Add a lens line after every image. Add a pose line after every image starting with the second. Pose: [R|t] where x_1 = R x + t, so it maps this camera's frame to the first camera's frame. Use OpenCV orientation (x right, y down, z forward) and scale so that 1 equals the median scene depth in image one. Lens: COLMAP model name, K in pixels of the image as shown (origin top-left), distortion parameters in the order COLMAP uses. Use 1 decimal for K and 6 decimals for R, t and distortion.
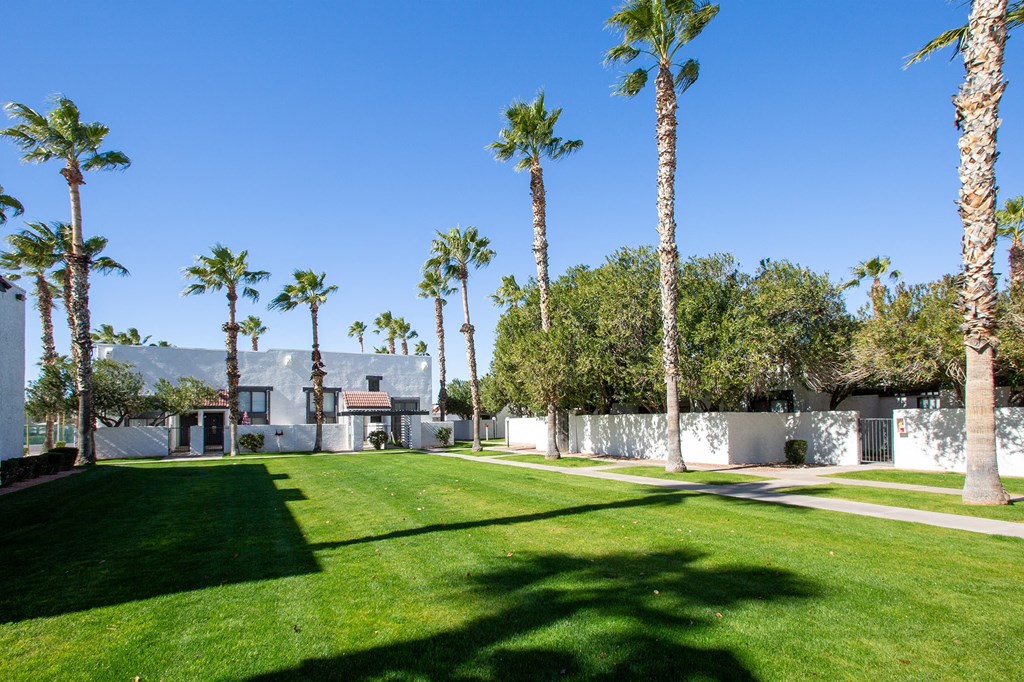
lens RADIAL K [[468.0, 0, 512.0], [0, 468.0, 341.0], [0, 0, 1]] dist [0.000127, -0.000241]
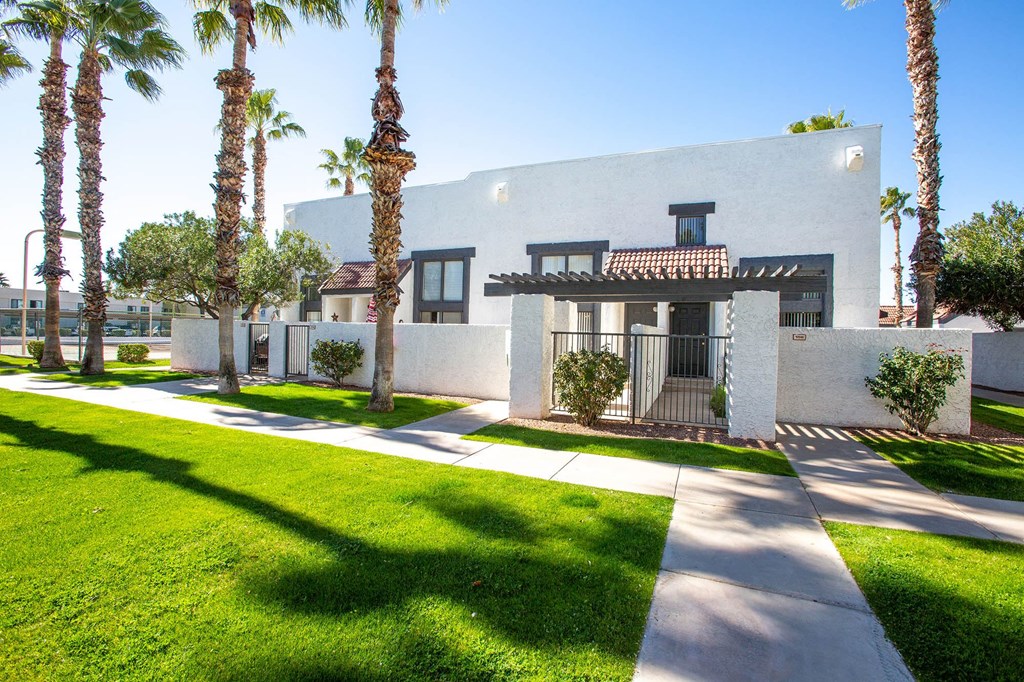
lens RADIAL K [[468.0, 0, 512.0], [0, 468.0, 341.0], [0, 0, 1]] dist [0.000127, -0.000241]
pose [[0.625085, 0.050988, -0.778889, -0.083442], [0.101573, 0.984066, 0.145934, 0.116176], [0.773919, -0.170335, 0.609946, 0.664786]]
